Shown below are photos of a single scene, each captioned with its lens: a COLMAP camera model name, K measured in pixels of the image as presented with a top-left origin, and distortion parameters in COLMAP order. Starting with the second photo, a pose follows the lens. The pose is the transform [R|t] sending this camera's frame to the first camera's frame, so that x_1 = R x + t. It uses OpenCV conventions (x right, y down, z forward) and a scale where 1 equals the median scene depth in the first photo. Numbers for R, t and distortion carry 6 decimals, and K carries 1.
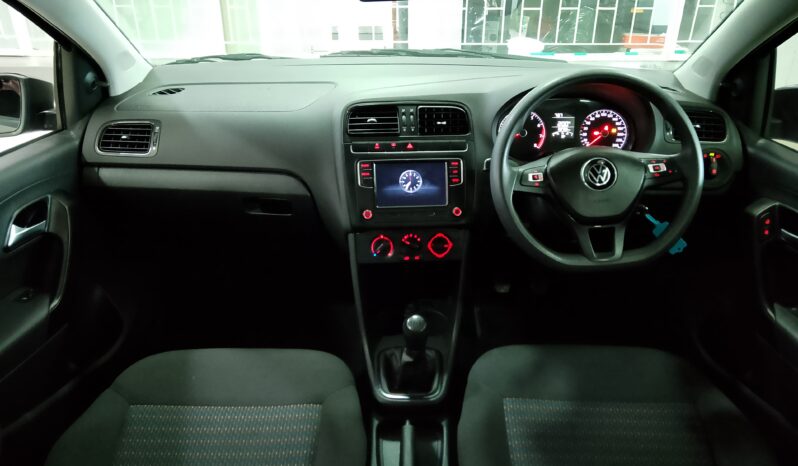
lens RADIAL K [[605.9, 0, 392.4], [0, 605.9, 233.5], [0, 0, 1]] dist [0.057529, -0.036371]
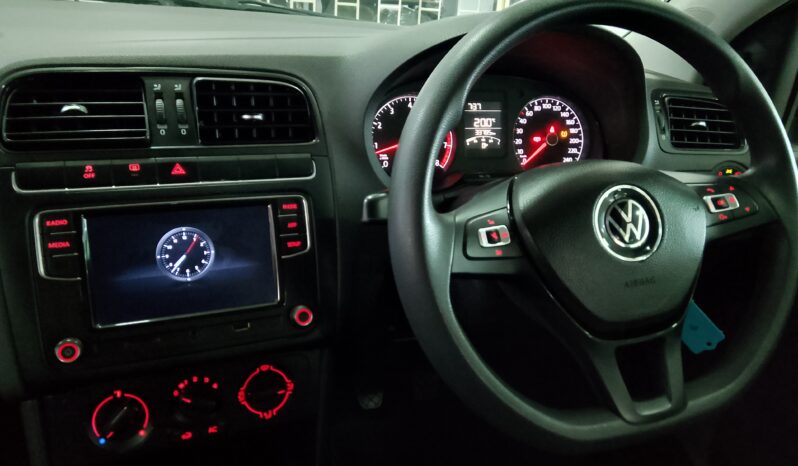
lens RADIAL K [[605.9, 0, 405.6], [0, 605.9, 227.4], [0, 0, 1]] dist [0.057529, -0.036371]
pose [[0.943975, -0.058156, 0.324852, 0.037124], [0.072985, 0.996765, -0.033641, -0.078202], [-0.321845, 0.055466, 0.945166, 0.547269]]
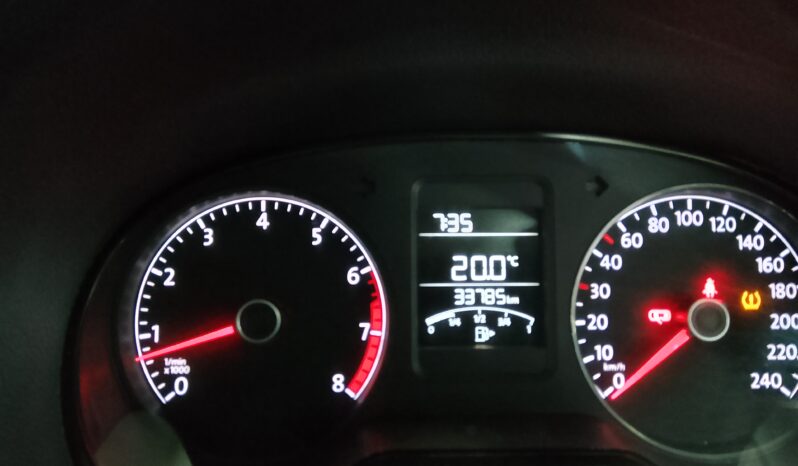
lens RADIAL K [[605.9, 0, 400.1], [0, 605.9, 234.8], [0, 0, 1]] dist [0.057529, -0.036371]
pose [[0.998656, -0.008921, 0.051054, 0.260182], [0.018260, 0.982475, -0.185500, -0.164453], [-0.048504, 0.186183, 0.981317, 0.863516]]
